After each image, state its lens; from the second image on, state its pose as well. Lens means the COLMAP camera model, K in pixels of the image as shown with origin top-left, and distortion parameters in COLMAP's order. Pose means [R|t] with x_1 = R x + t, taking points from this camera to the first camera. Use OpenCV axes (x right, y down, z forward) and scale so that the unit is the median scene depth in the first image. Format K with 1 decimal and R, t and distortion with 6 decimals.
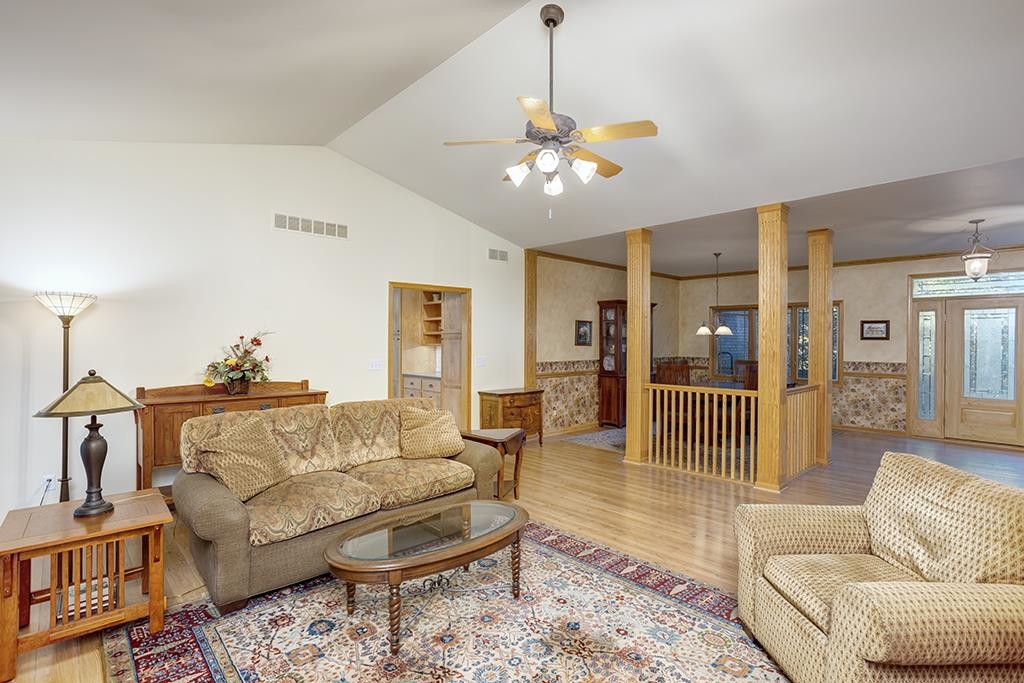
lens RADIAL K [[497.7, 0, 512.4], [0, 497.7, 340.2], [0, 0, 1]] dist [-0.058305, 0.030878]
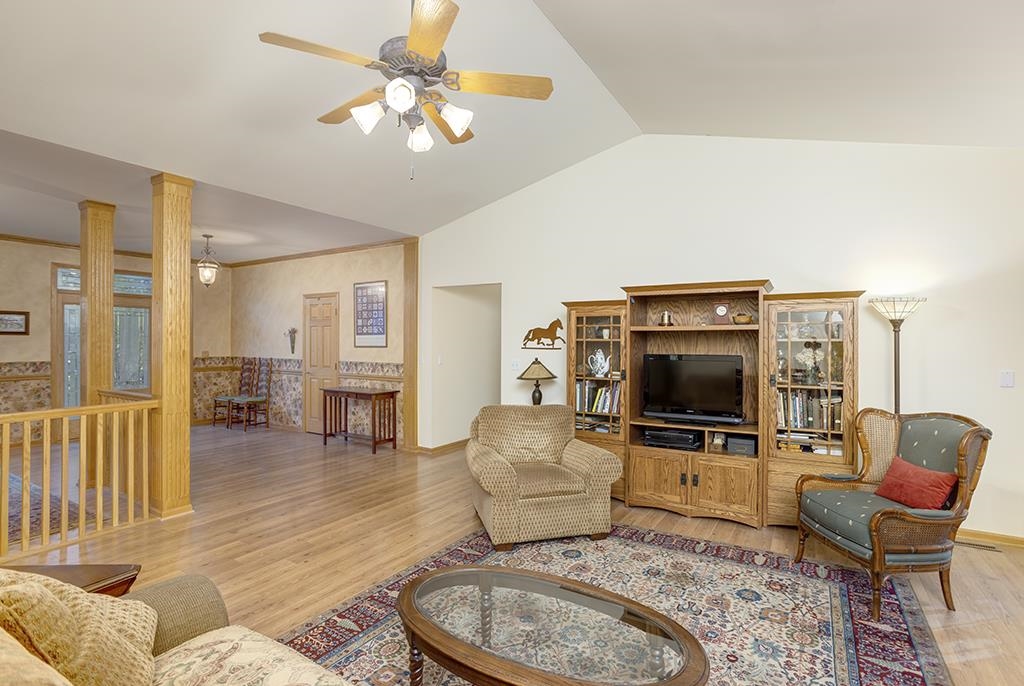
lens RADIAL K [[497.7, 0, 512.4], [0, 497.7, 341.7], [0, 0, 1]] dist [-0.058305, 0.030878]
pose [[-0.268406, -0.009370, 0.963260, -0.282654], [-0.005946, 0.999950, 0.008070, -0.000890], [-0.963287, -0.003562, -0.268449, 0.436890]]
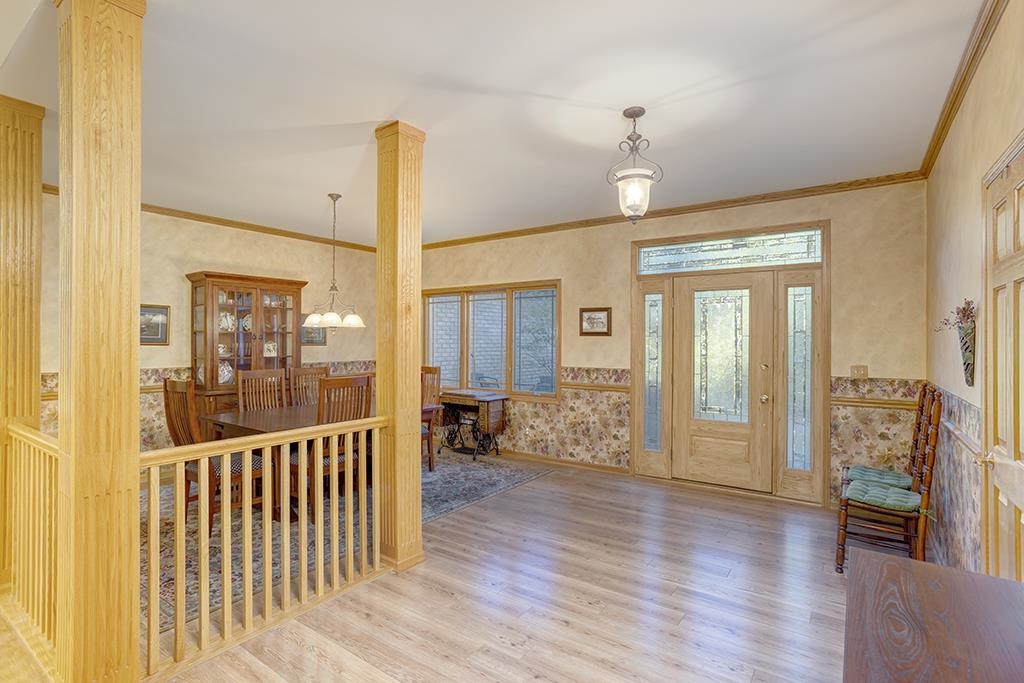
lens RADIAL K [[497.7, 0, 512.4], [0, 497.7, 340.2], [0, 0, 1]] dist [-0.058305, 0.030878]
pose [[0.978390, 0.000861, 0.206768, 0.521495], [-0.000367, 0.999997, -0.002429, 0.007764], [-0.206770, 0.002300, 0.978387, 0.358834]]
